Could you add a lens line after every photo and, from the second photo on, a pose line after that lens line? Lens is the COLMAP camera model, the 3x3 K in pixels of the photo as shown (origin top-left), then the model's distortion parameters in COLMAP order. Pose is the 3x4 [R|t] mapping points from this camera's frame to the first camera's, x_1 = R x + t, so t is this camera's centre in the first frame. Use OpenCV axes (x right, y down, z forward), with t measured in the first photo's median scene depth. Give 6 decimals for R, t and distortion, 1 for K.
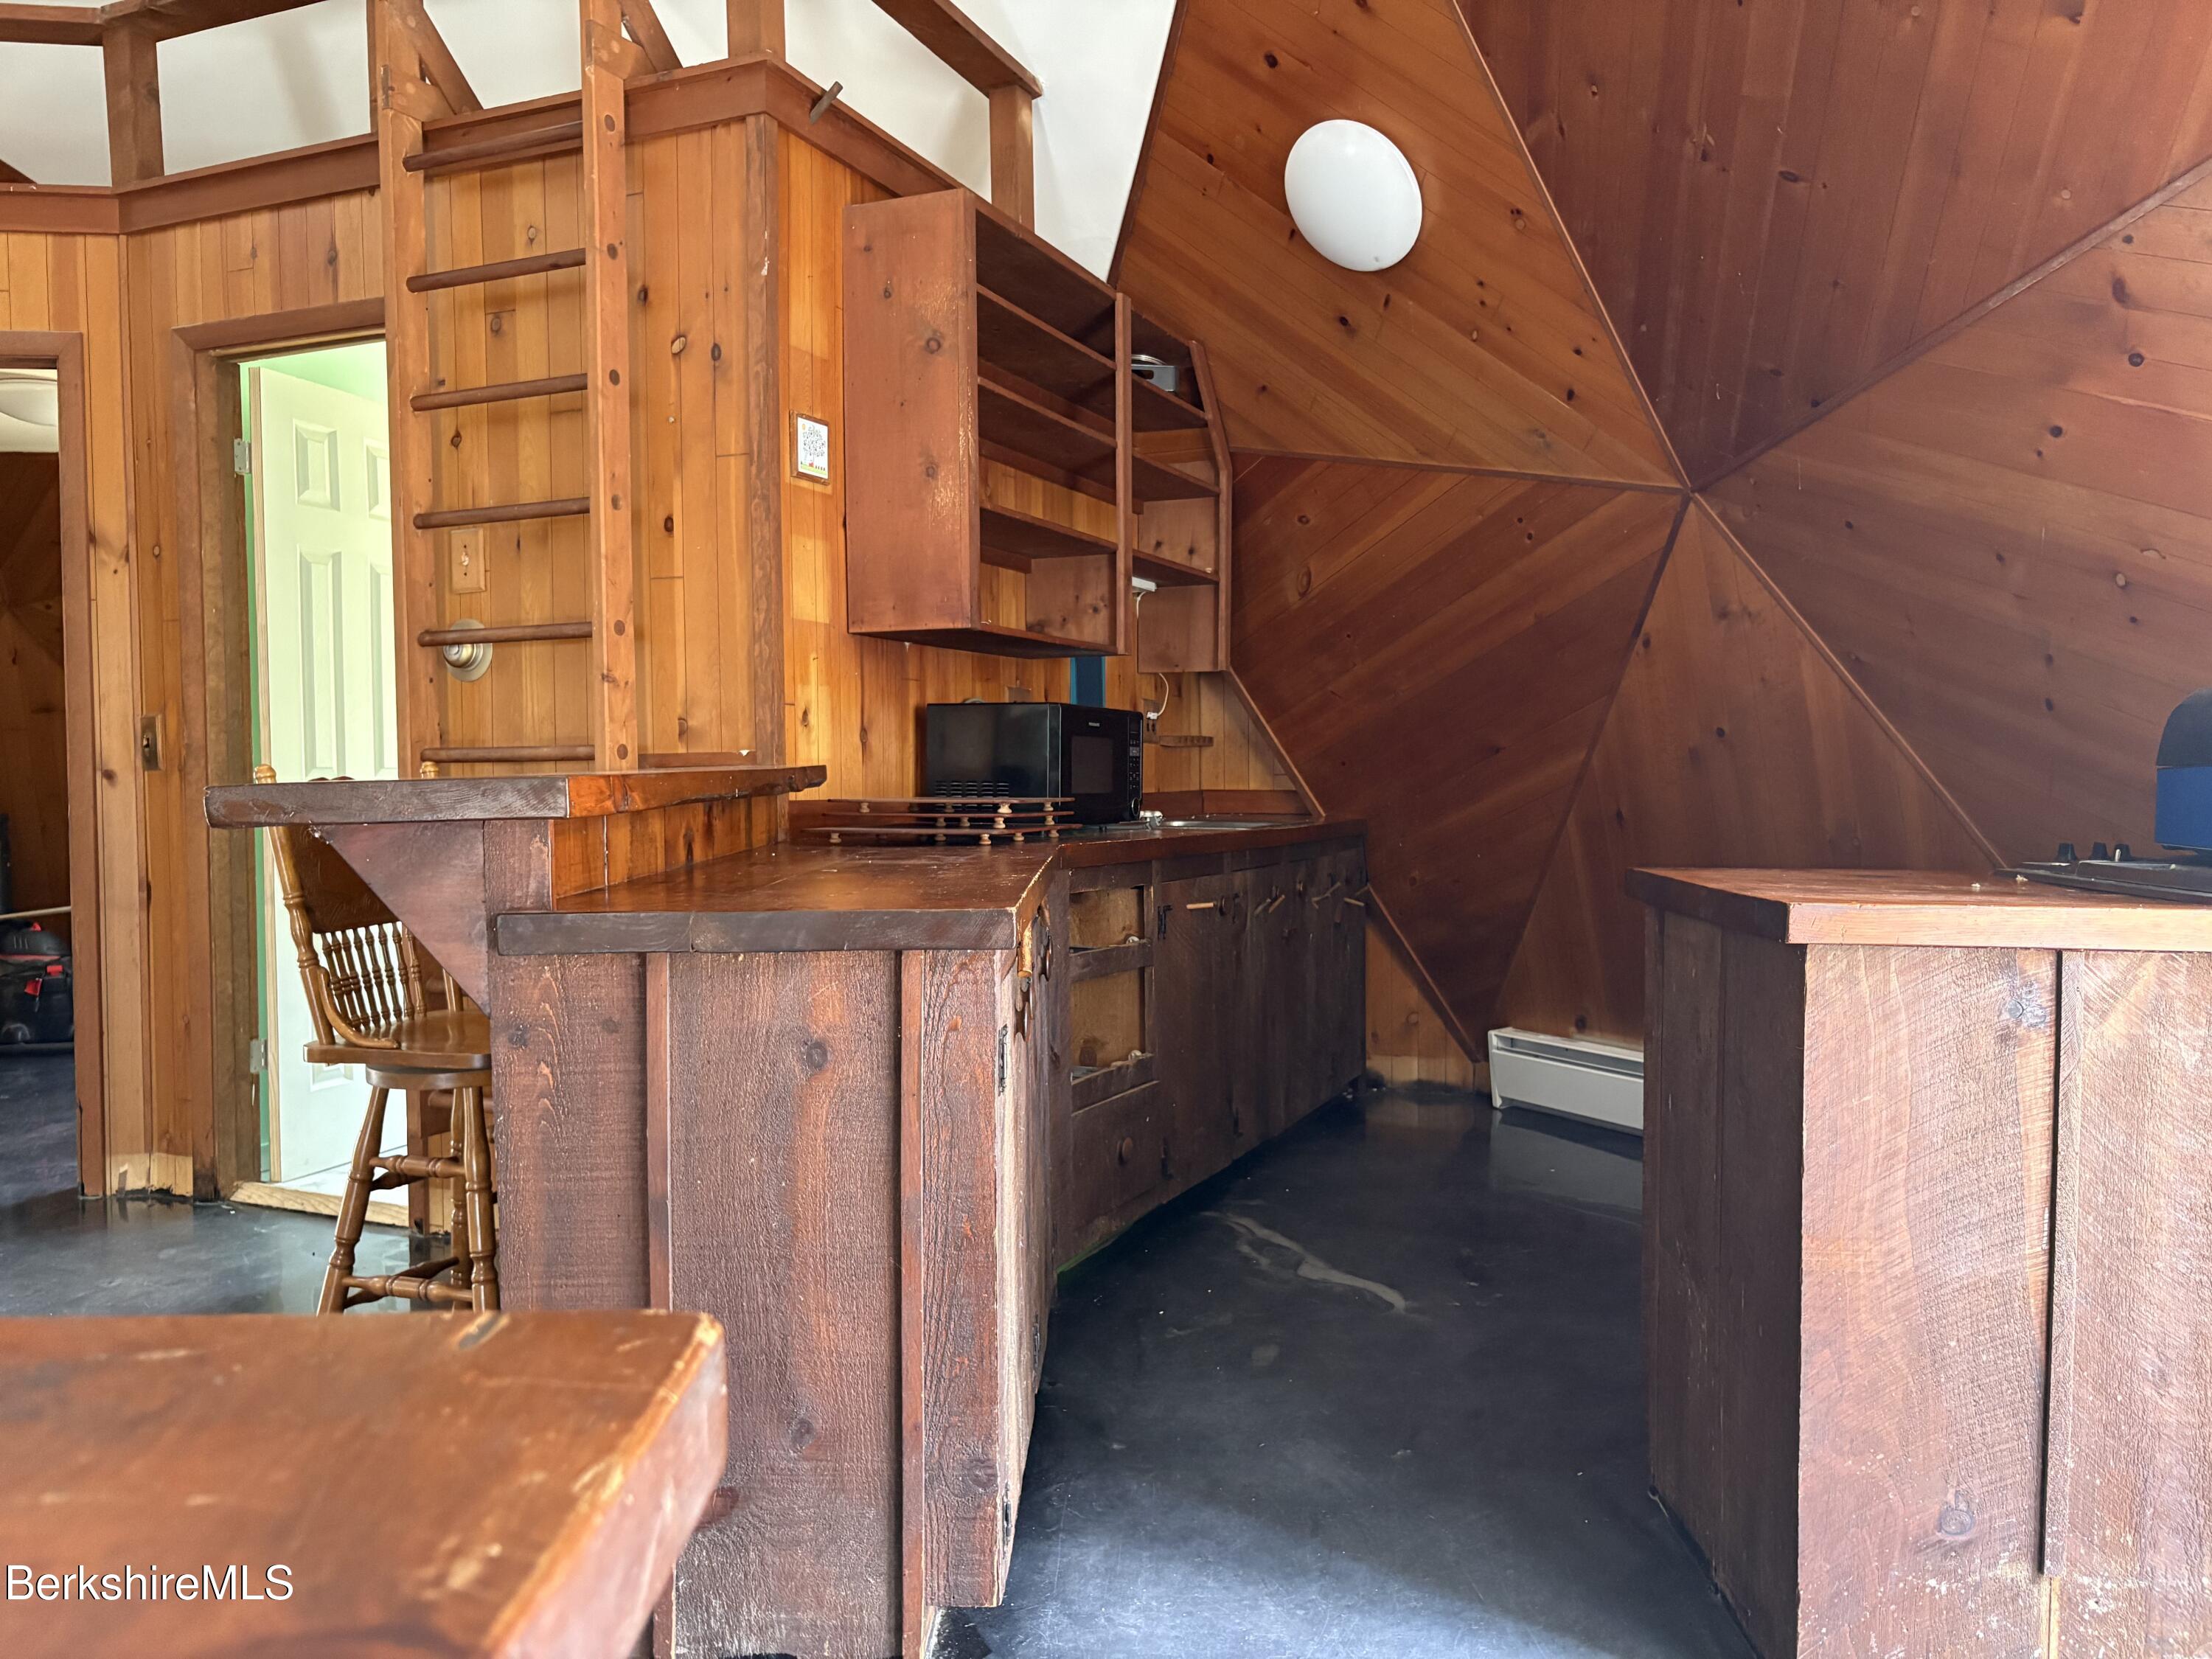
lens RADIAL K [[1682.8, 0, 1108.9], [0, 1682.8, 809.4], [0, 0, 1]] dist [0.056755, -0.051234]
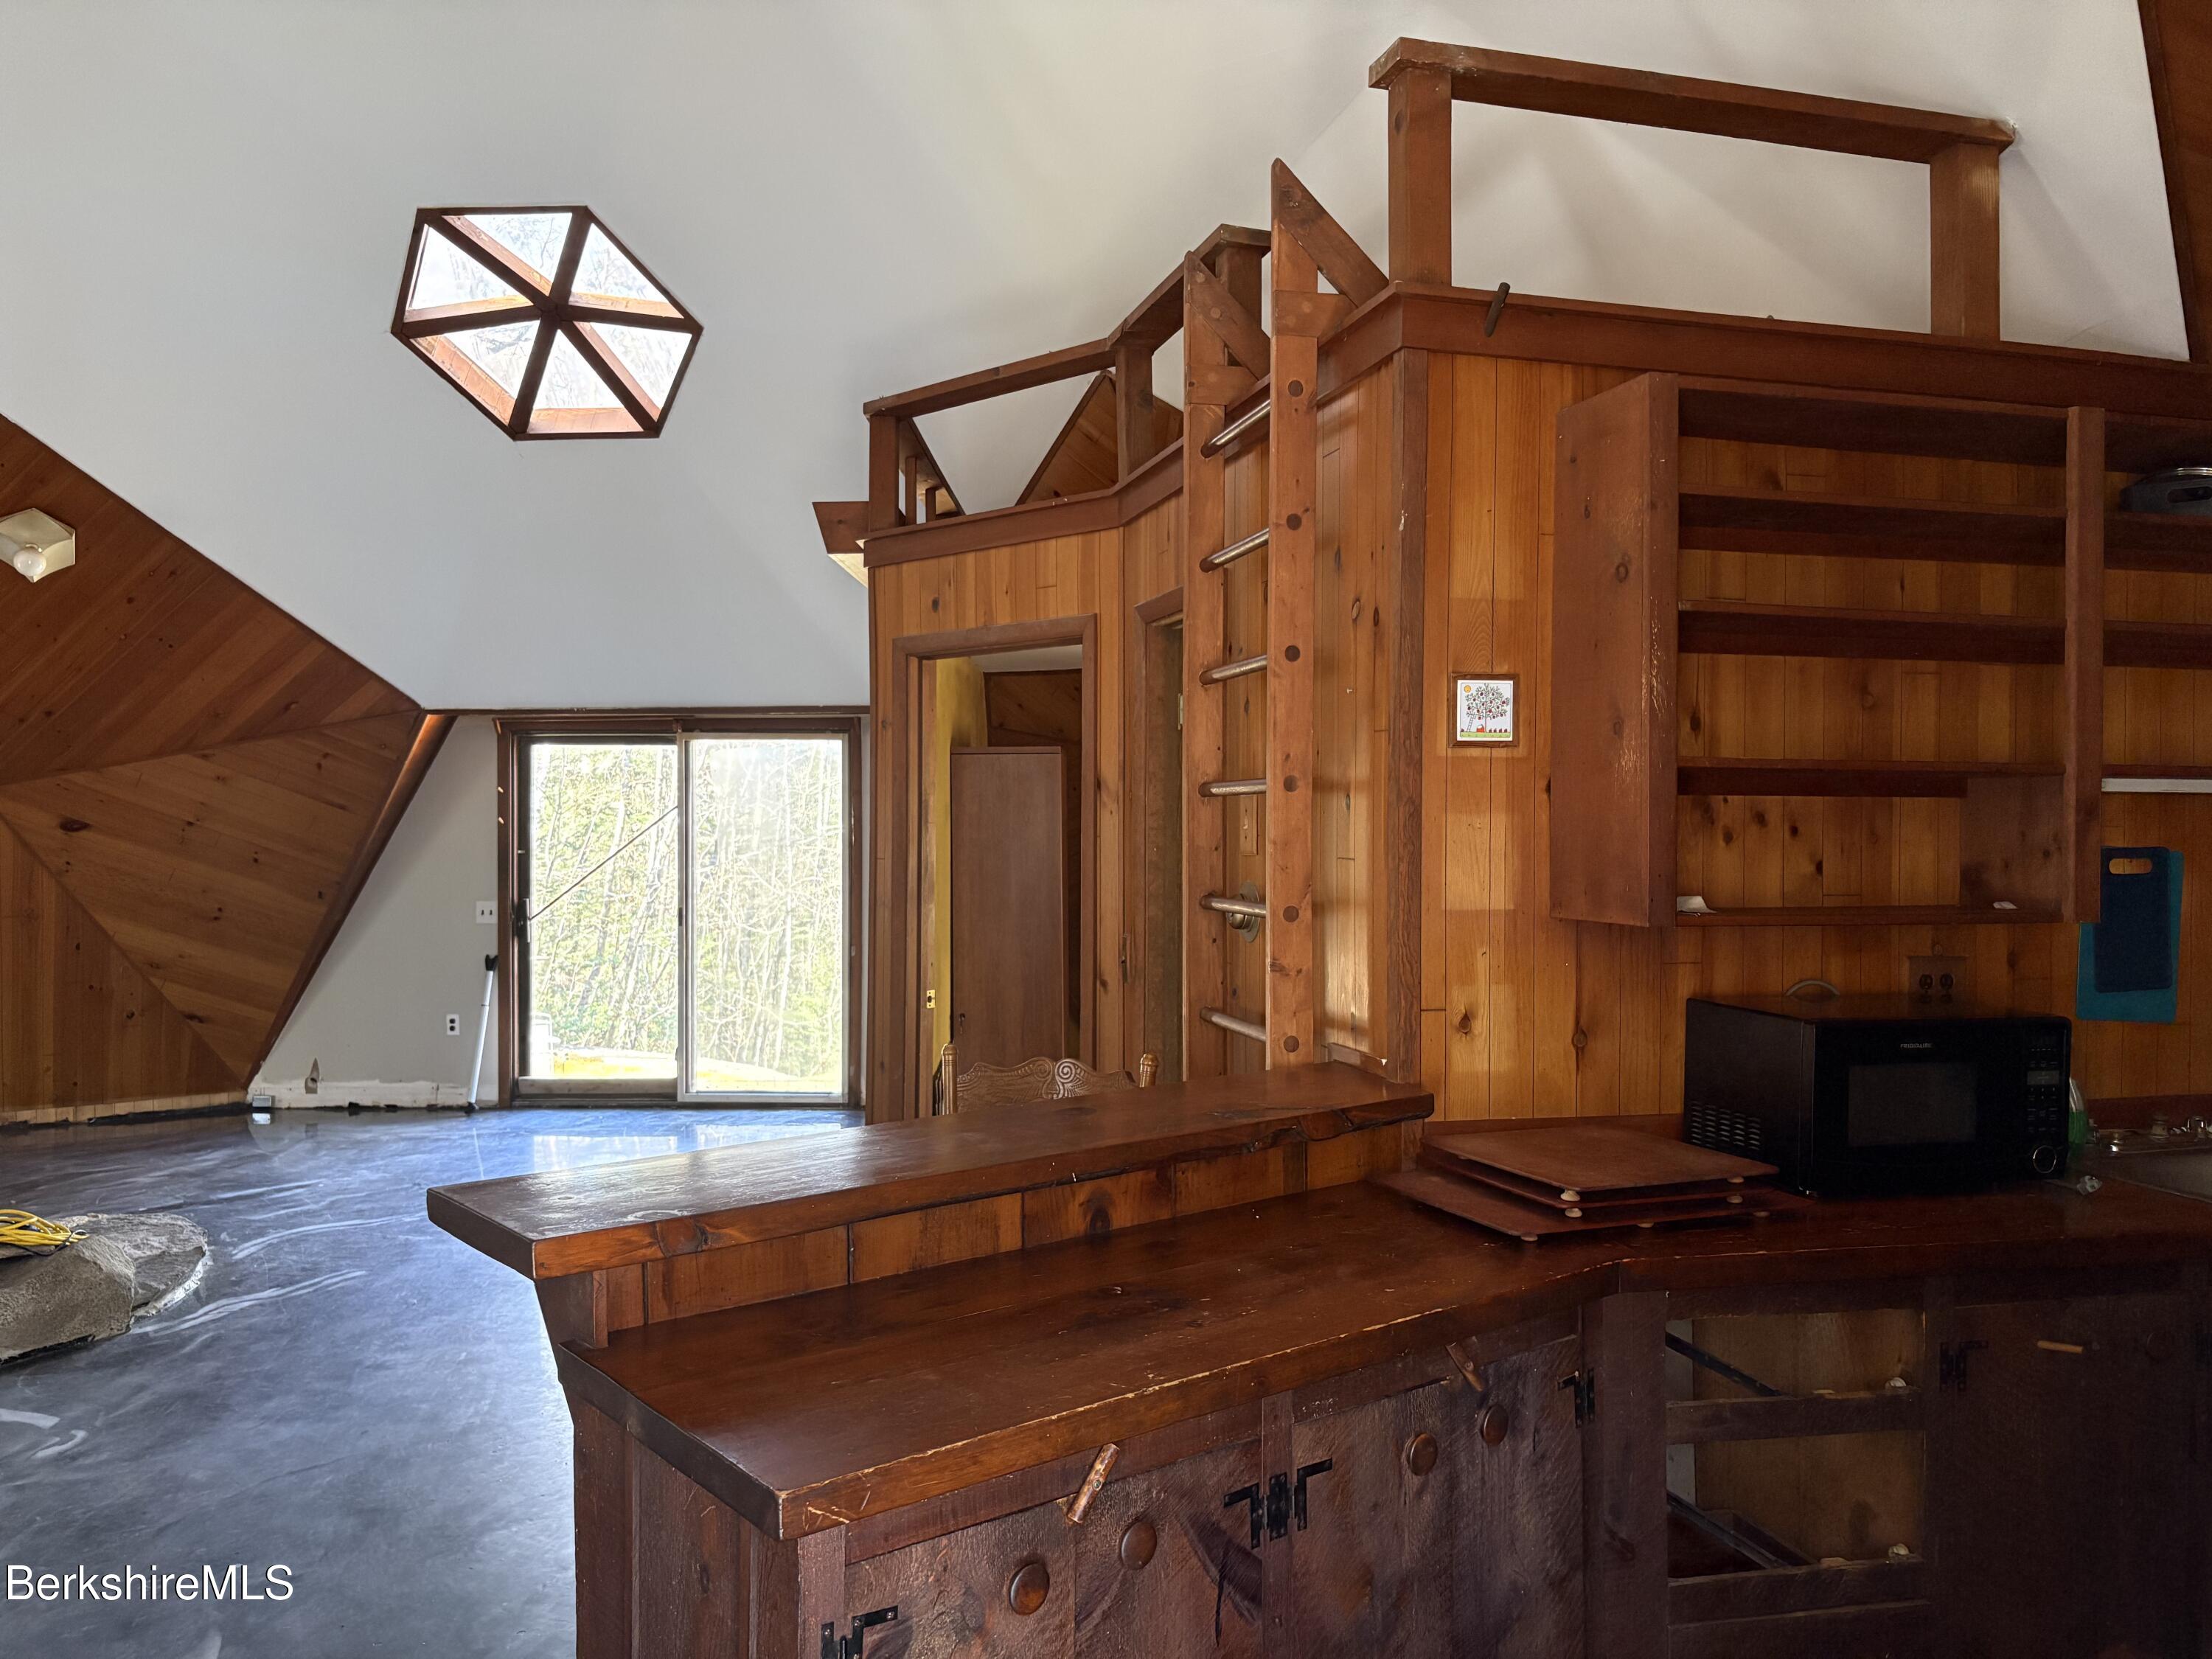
lens RADIAL K [[1682.8, 0, 1106.6], [0, 1682.8, 829.6], [0, 0, 1]] dist [0.056755, -0.051234]
pose [[0.630090, 0.015251, -0.776372, 0.365308], [-0.027508, 0.999618, -0.002688, -0.143471], [0.776034, 0.023050, 0.630269, 0.307989]]
